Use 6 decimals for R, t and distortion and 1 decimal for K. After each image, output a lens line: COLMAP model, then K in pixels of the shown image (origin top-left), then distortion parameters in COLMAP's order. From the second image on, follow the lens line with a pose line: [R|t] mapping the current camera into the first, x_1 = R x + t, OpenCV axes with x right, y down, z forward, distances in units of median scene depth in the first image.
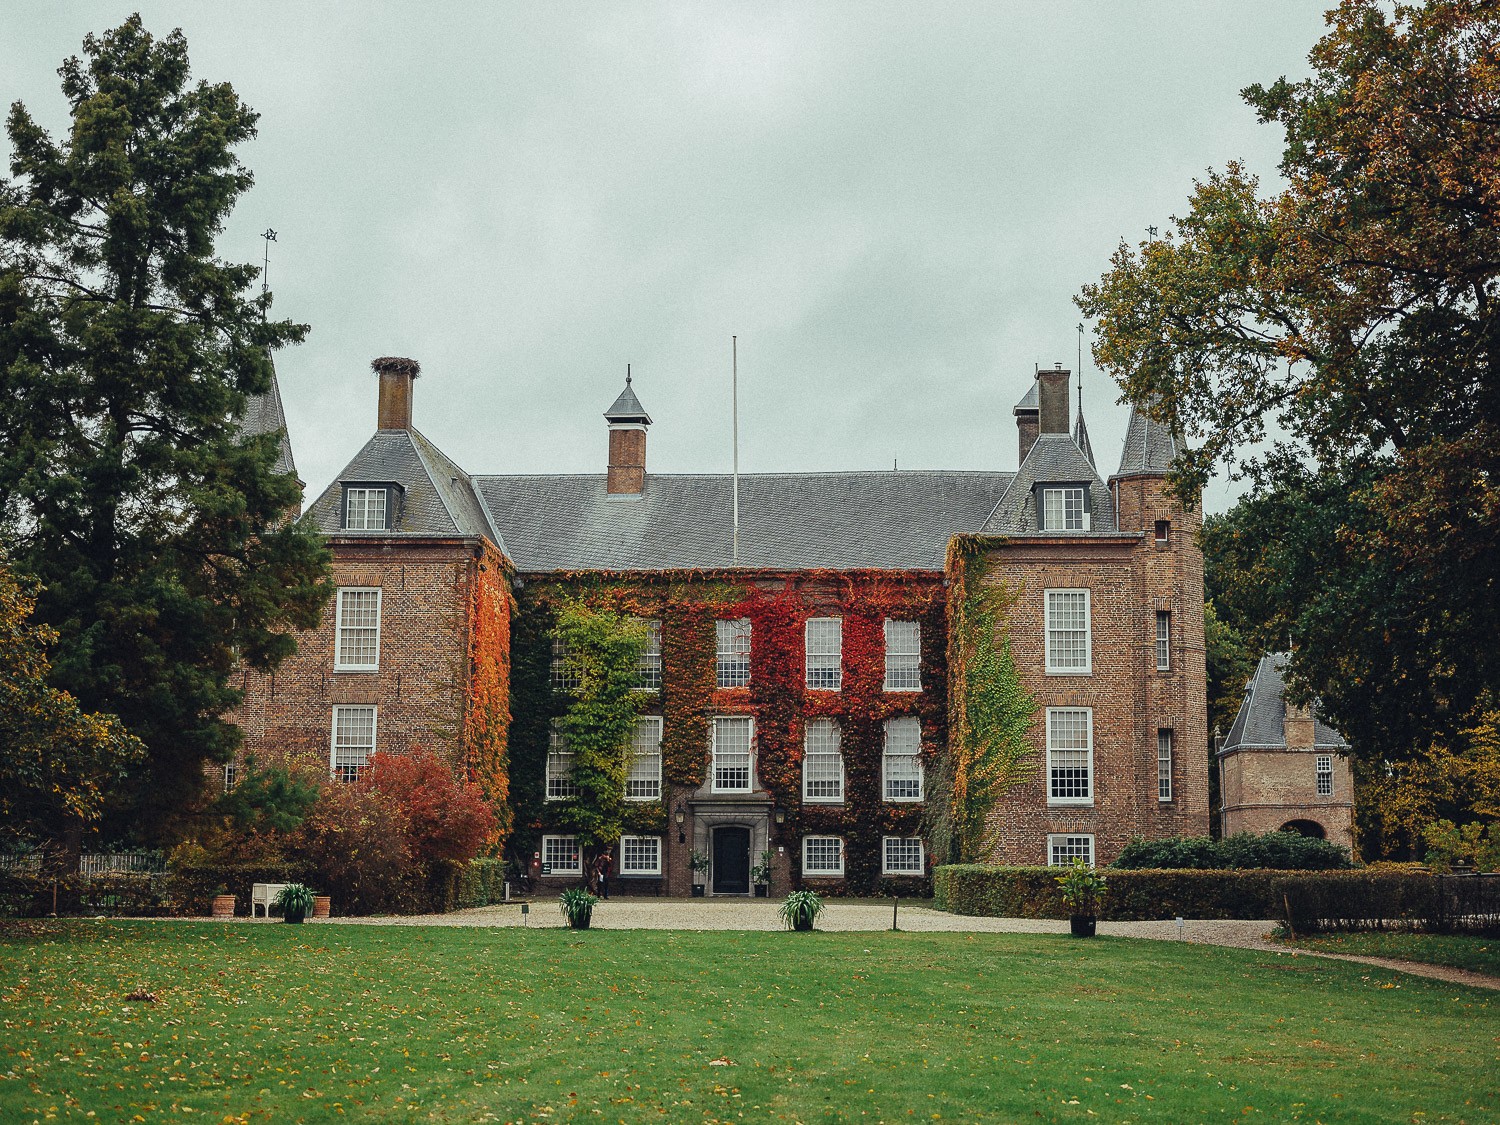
lens RADIAL K [[2216.4, 0, 750.0], [0, 2216.4, 562.5], [0, 0, 1]] dist [0.024057, -0.065172]
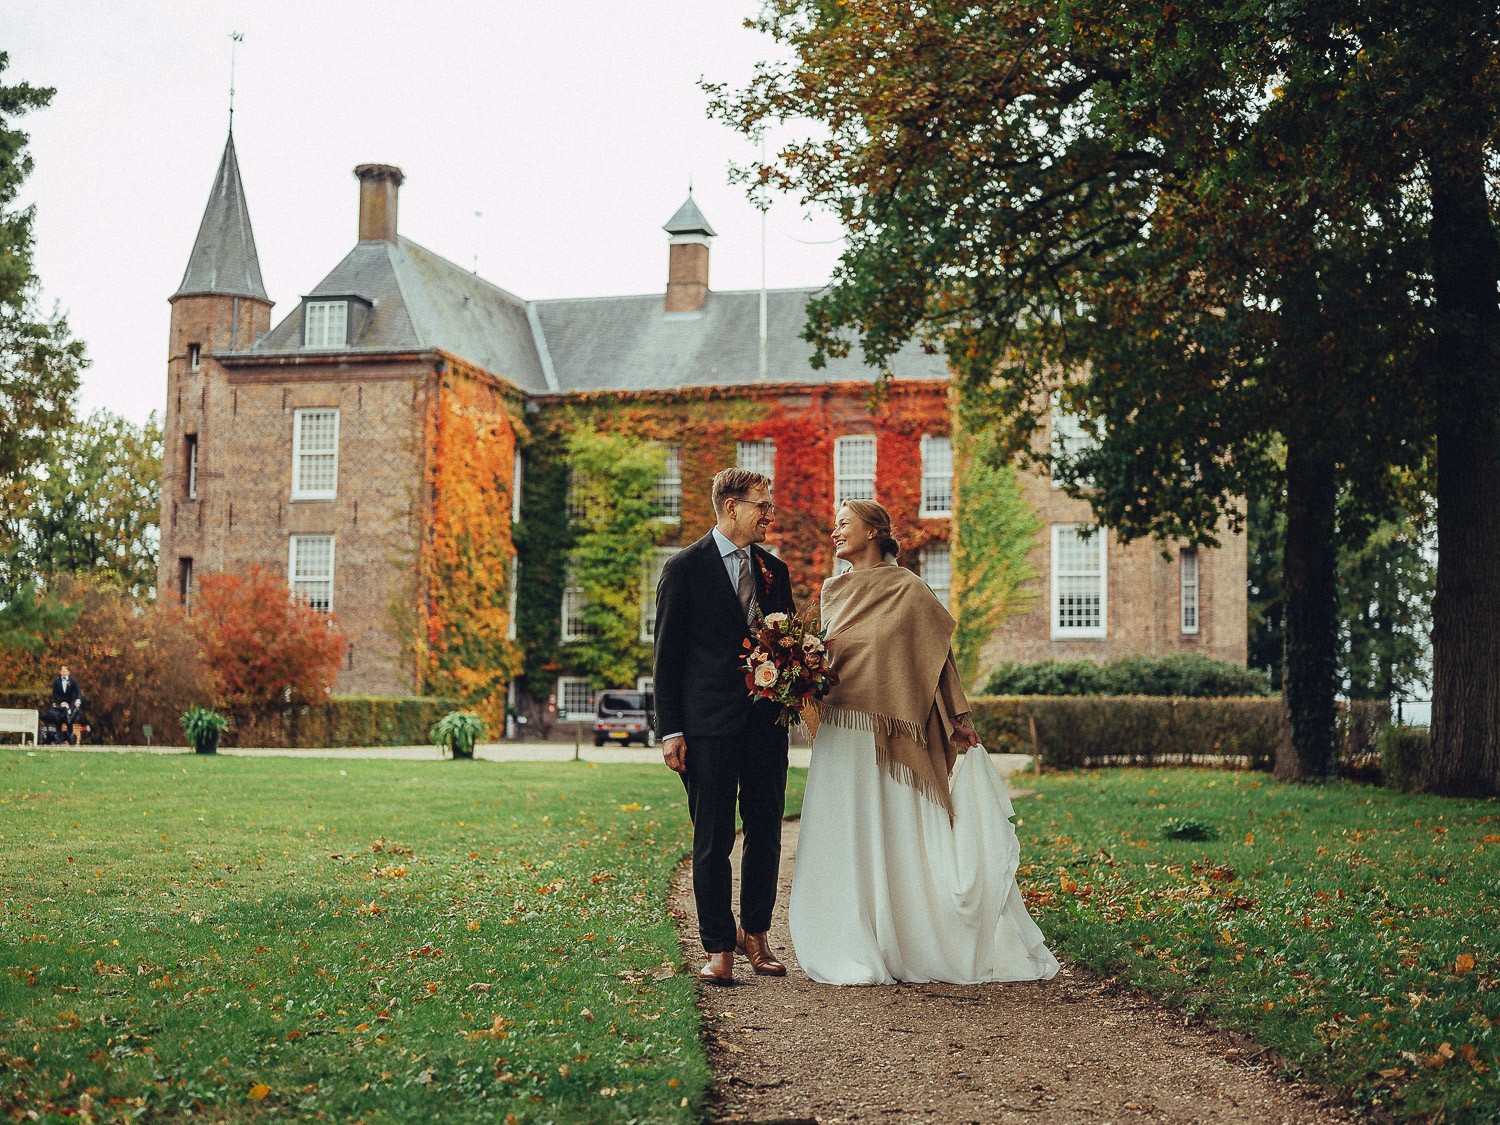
lens RADIAL K [[2140.2, 0, 750.0], [0, 2140.2, 562.5], [0, 0, 1]] dist [0.023639, 0.000635]
pose [[0.976903, -0.011738, -0.213361, 0.177378], [0.022787, 0.998519, 0.049401, 0.032559], [0.212465, -0.053122, 0.975724, 0.146150]]
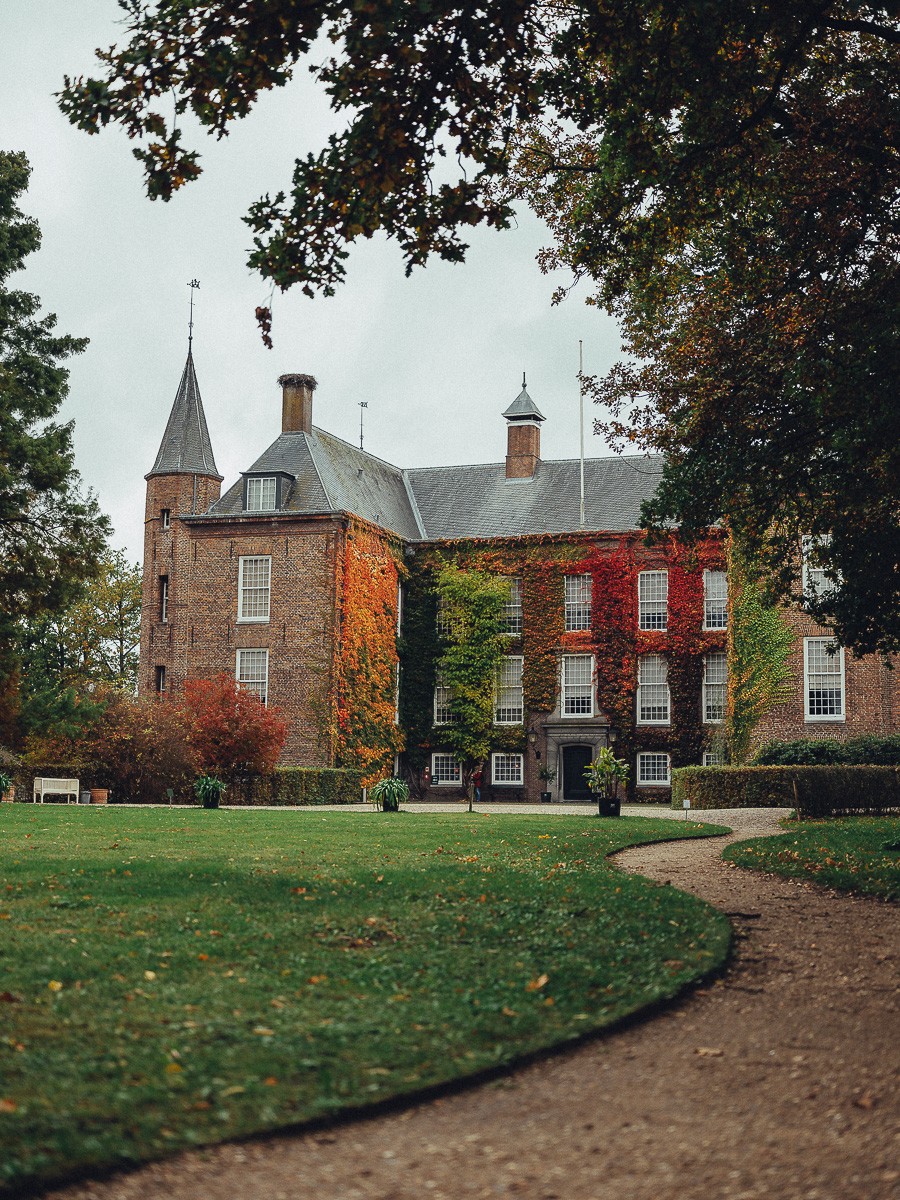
lens RADIAL K [[1730.1, 0, 450.0], [0, 1730.1, 600.0], [0, 0, 1]] dist [0.005139, -0.000011]
pose [[0.962542, -0.028965, -0.269580, 0.180731], [0.034017, 0.999322, 0.014088, 0.024149], [0.268989, -0.022730, 0.962875, 0.073509]]
